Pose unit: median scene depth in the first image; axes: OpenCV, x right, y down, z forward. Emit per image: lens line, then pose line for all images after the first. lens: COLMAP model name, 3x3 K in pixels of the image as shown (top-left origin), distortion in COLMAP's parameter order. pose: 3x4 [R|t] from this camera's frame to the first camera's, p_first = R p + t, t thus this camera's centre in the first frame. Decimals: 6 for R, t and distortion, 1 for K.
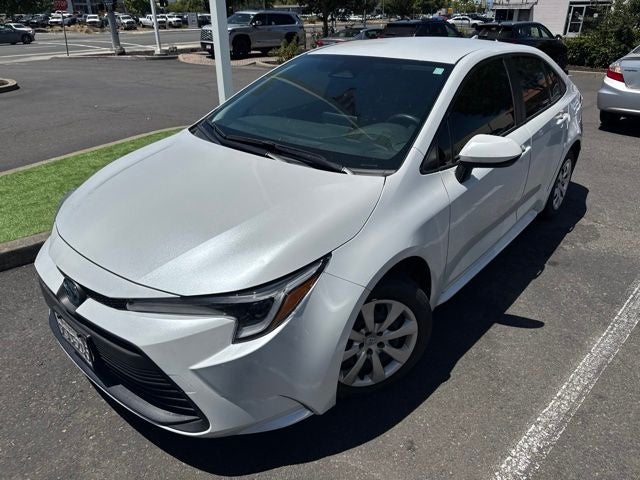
lens RADIAL K [[439.7, 0, 317.1], [0, 439.7, 239.5], [0, 0, 1]] dist [0.000256, -0.007537]
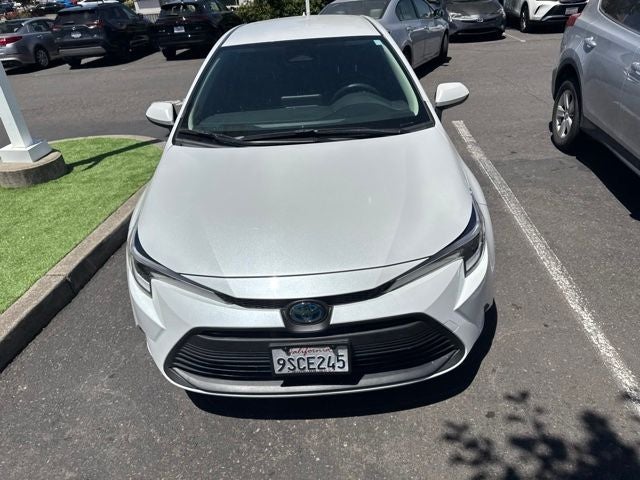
lens RADIAL K [[439.7, 0, 317.1], [0, 439.7, 239.5], [0, 0, 1]] dist [0.000256, -0.007537]
pose [[0.762561, -0.373085, 0.528497, -0.771443], [0.353011, 0.924574, 0.143336, -0.125161], [-0.542111, 0.077263, 0.836747, 0.133427]]
